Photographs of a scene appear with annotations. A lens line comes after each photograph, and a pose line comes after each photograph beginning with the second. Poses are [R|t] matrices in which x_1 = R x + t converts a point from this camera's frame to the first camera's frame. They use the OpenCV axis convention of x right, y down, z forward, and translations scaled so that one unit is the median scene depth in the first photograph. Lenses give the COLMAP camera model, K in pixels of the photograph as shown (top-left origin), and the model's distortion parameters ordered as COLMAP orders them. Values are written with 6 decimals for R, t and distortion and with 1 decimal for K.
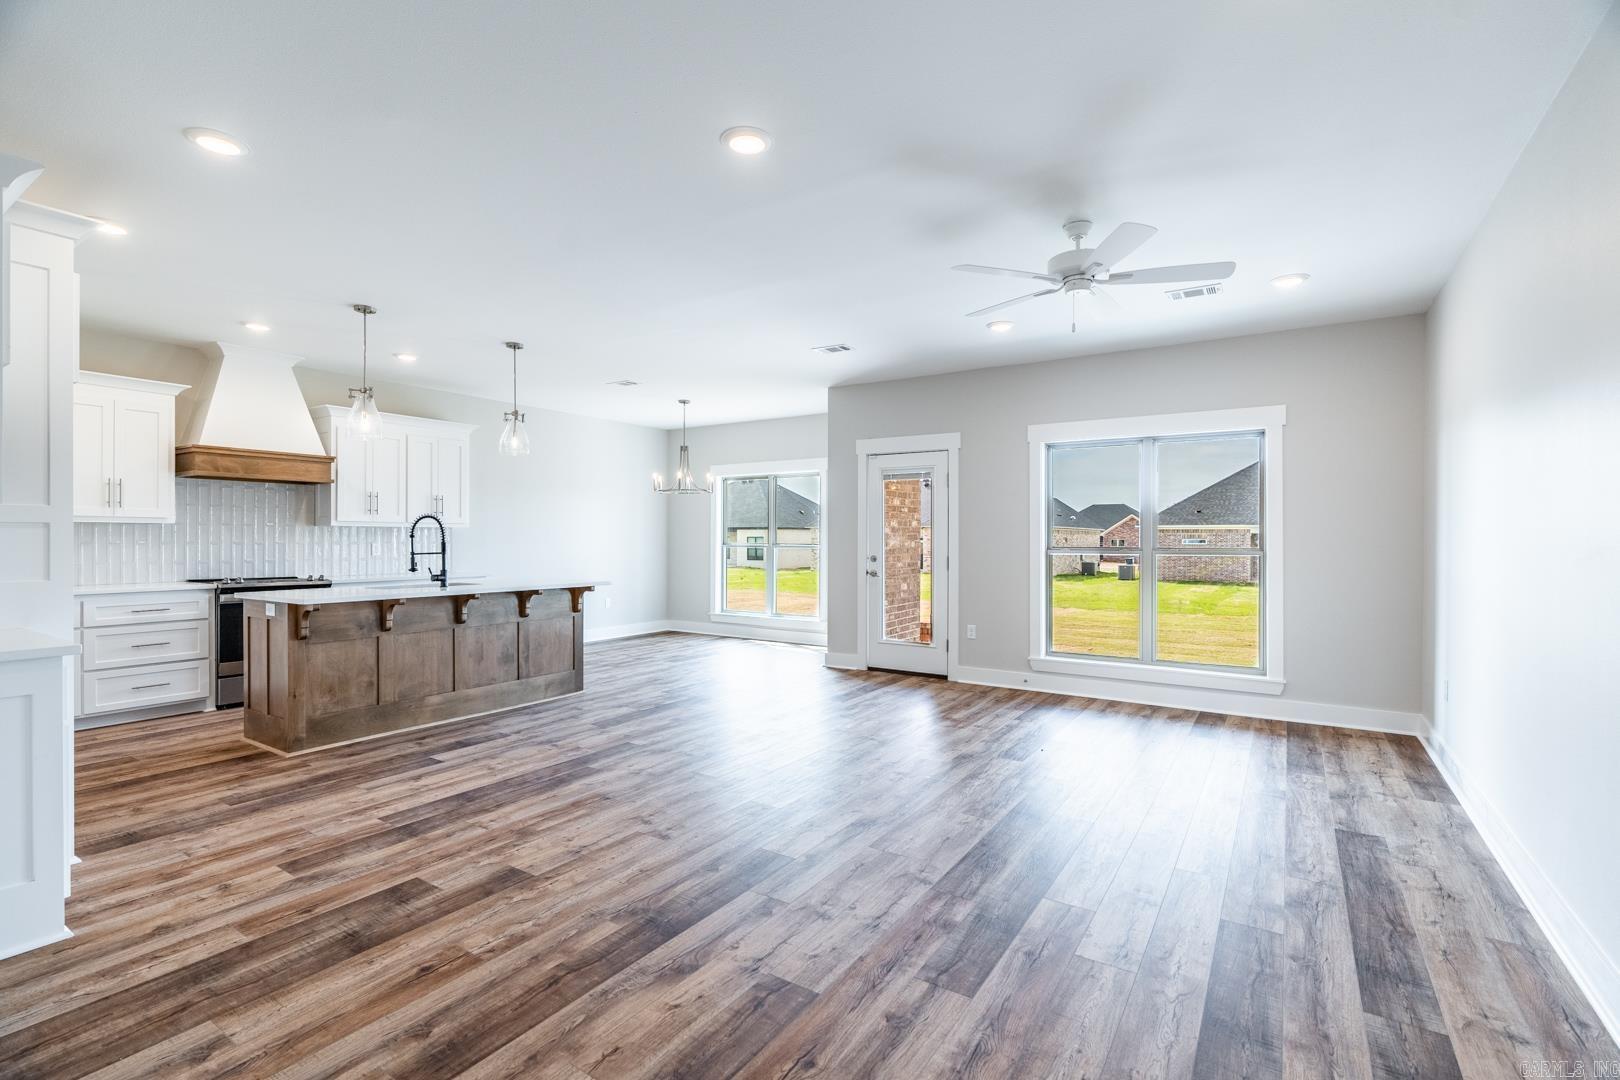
lens RADIAL K [[735.2, 0, 810.0], [0, 735.2, 540.0], [0, 0, 1]] dist [-0.004816, 0.000550]
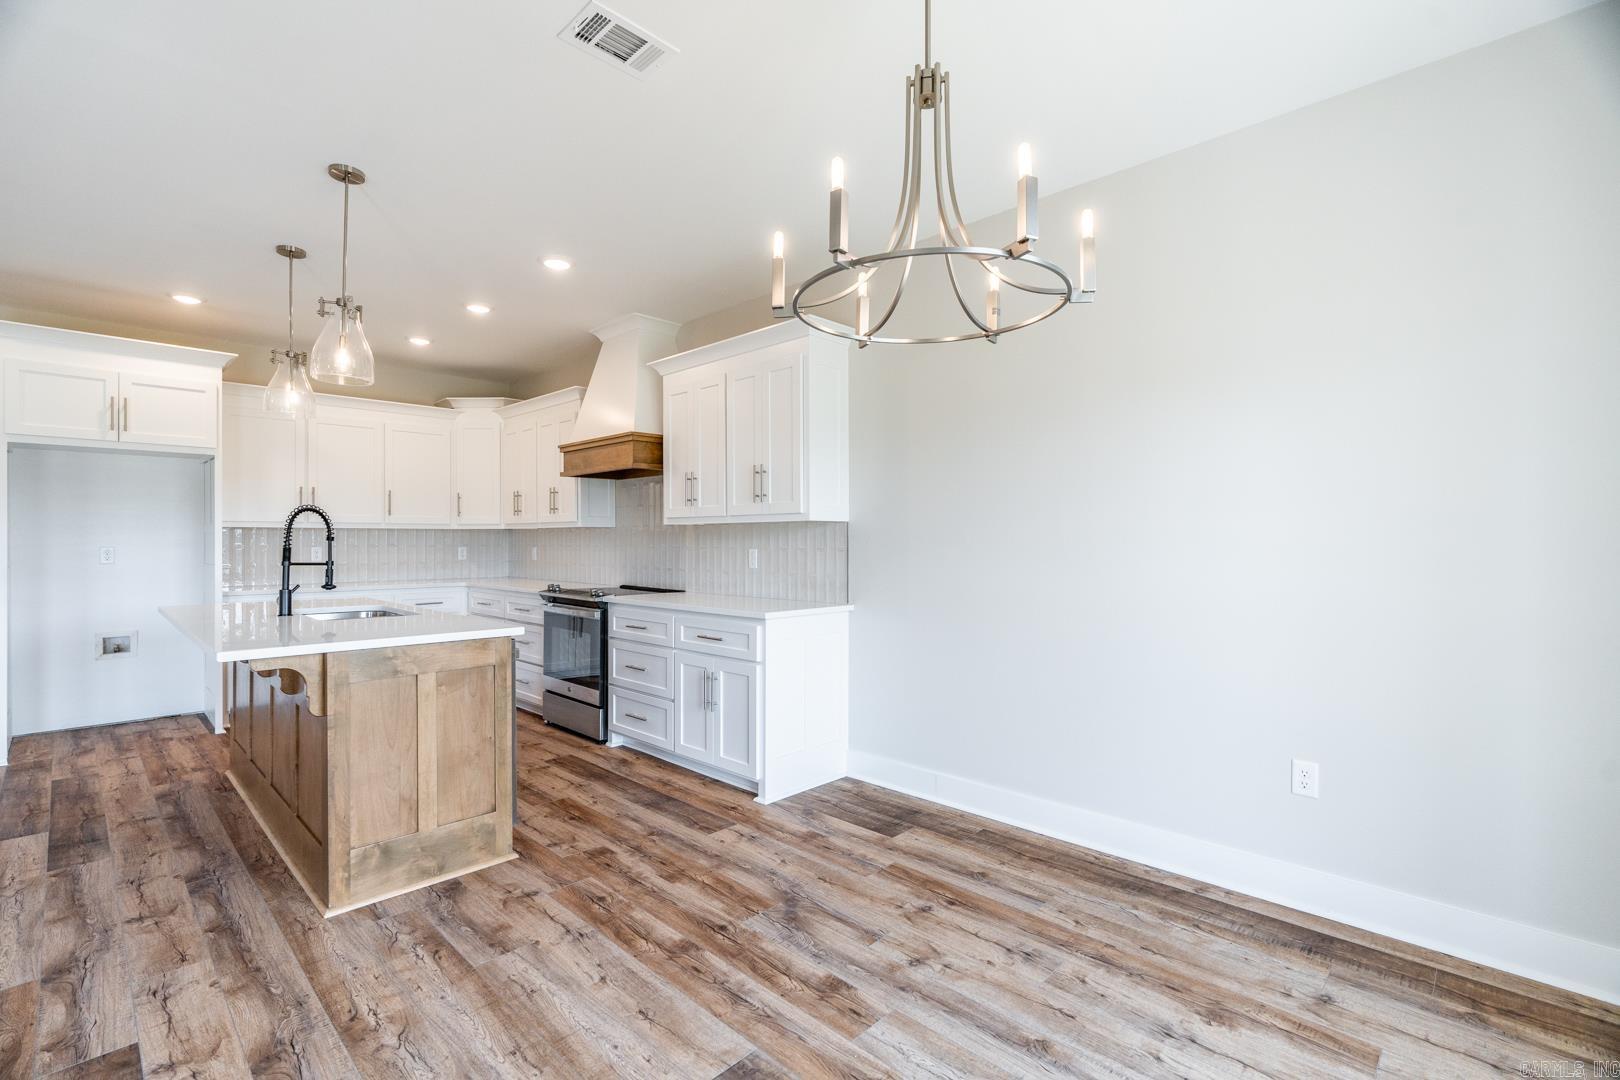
lens RADIAL K [[726.4, 0, 800.4], [0, 726.4, 541.1], [0, 0, 1]] dist [-0.002726, 0.000700]
pose [[-0.197877, -0.002138, -0.980224, 0.043332], [-0.003895, 0.999991, -0.001395, -0.003111], [0.980219, 0.003542, -0.197884, 1.513730]]
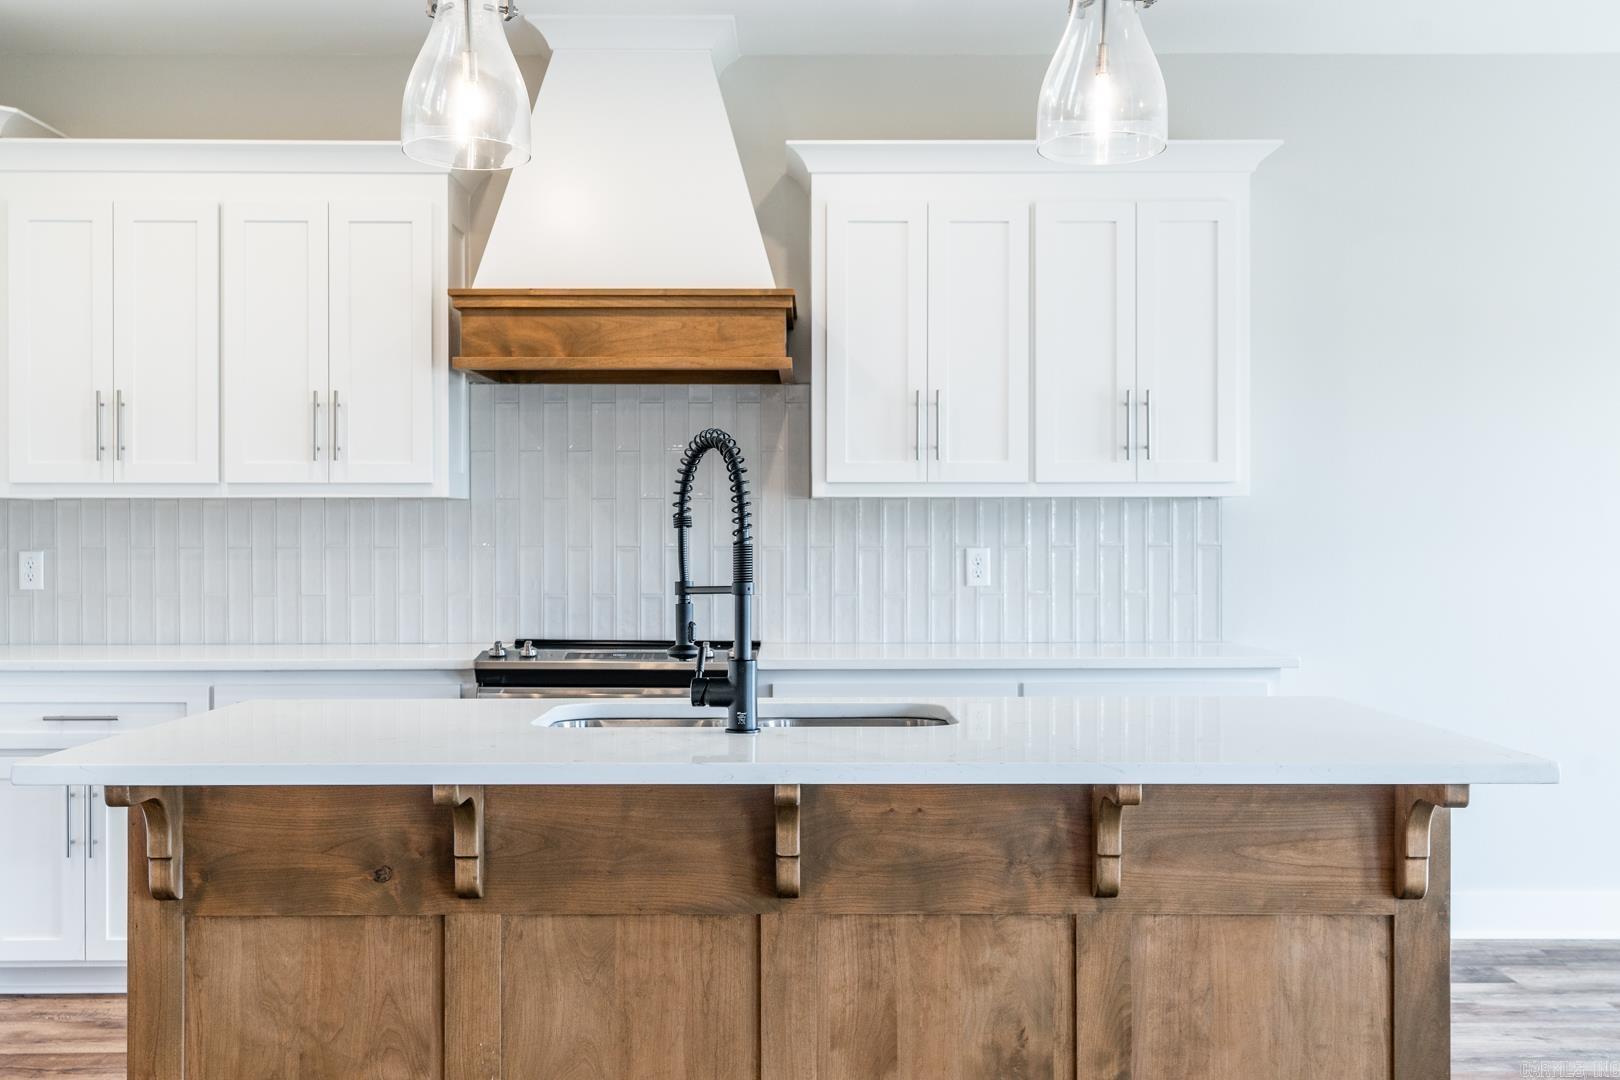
lens RADIAL K [[1563.5, 0, 810.0], [0, 1563.5, 540.0], [0, 0, 1]] dist [0.022559, 0.012438]
pose [[0.553527, -0.002031, -0.832828, -0.058185], [0.000203, 0.999997, -0.002303, 0.002629], [0.832831, 0.001106, 0.553526, 0.706459]]
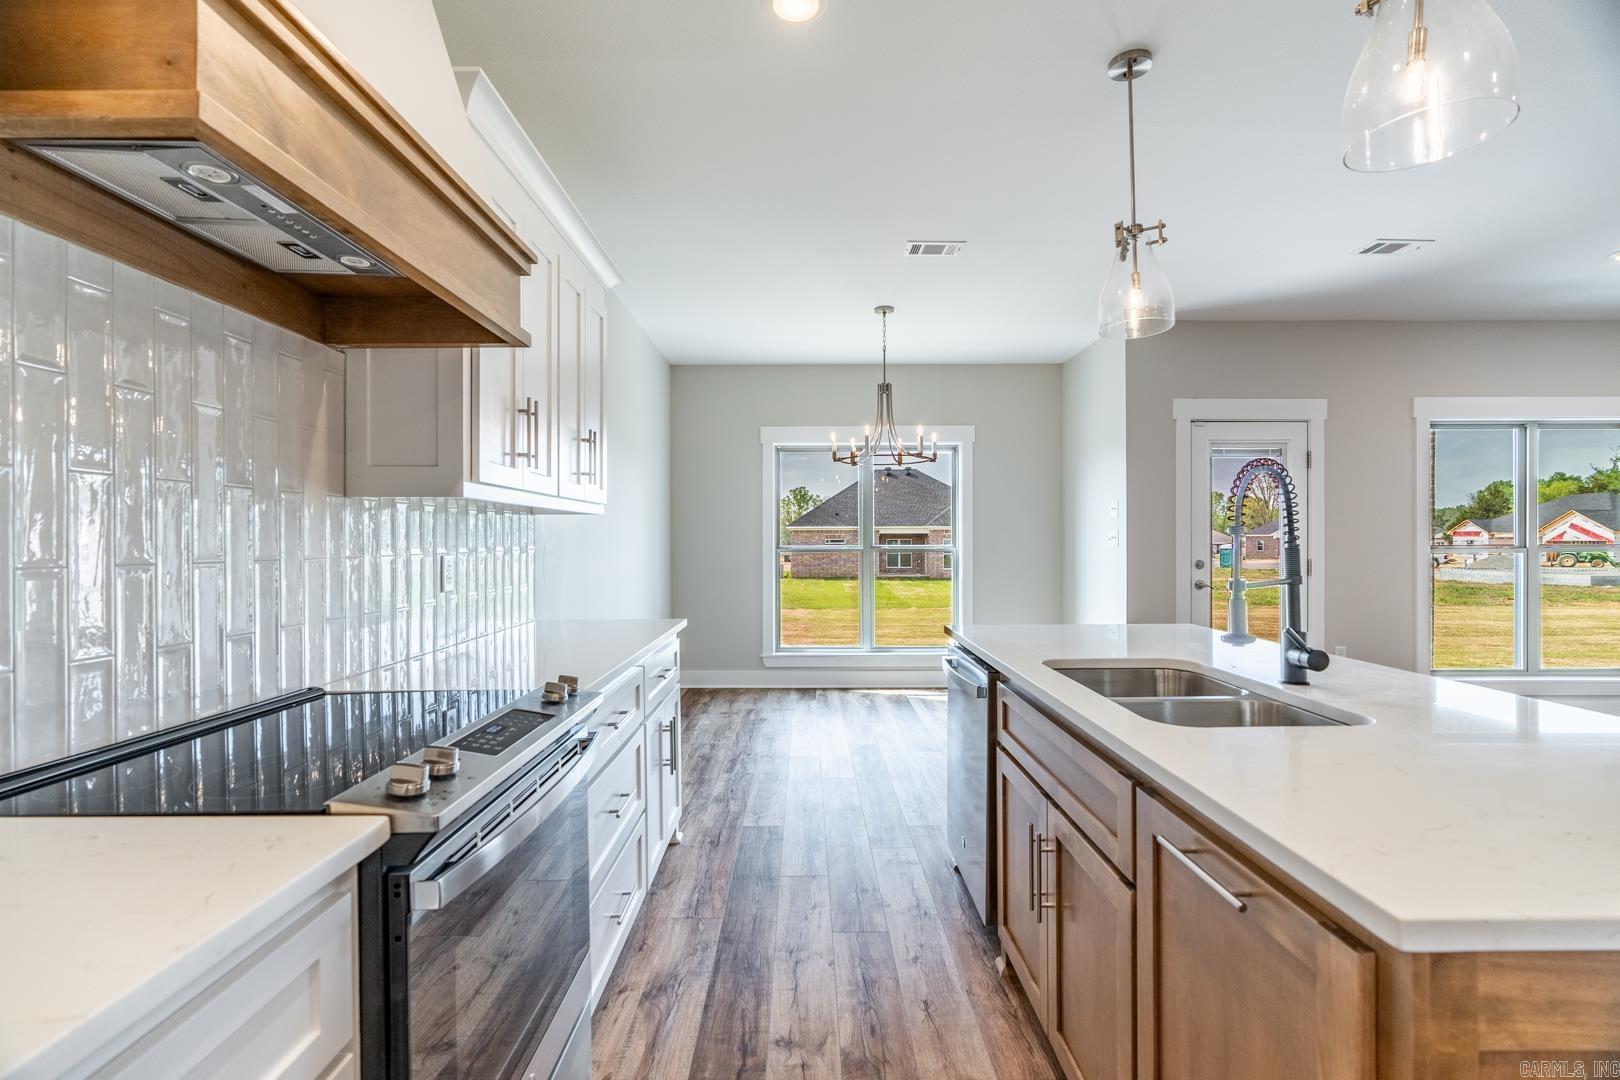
lens RADIAL K [[727.1, 0, 807.9], [0, 727.1, 541.8], [0, 0, 1]] dist [-0.005162, 0.000072]
pose [[0.837526, -0.006702, 0.546357, -0.824702], [0.006110, 0.999977, 0.002900, -0.002128], [-0.546364, 0.000910, 0.837547, 0.811706]]
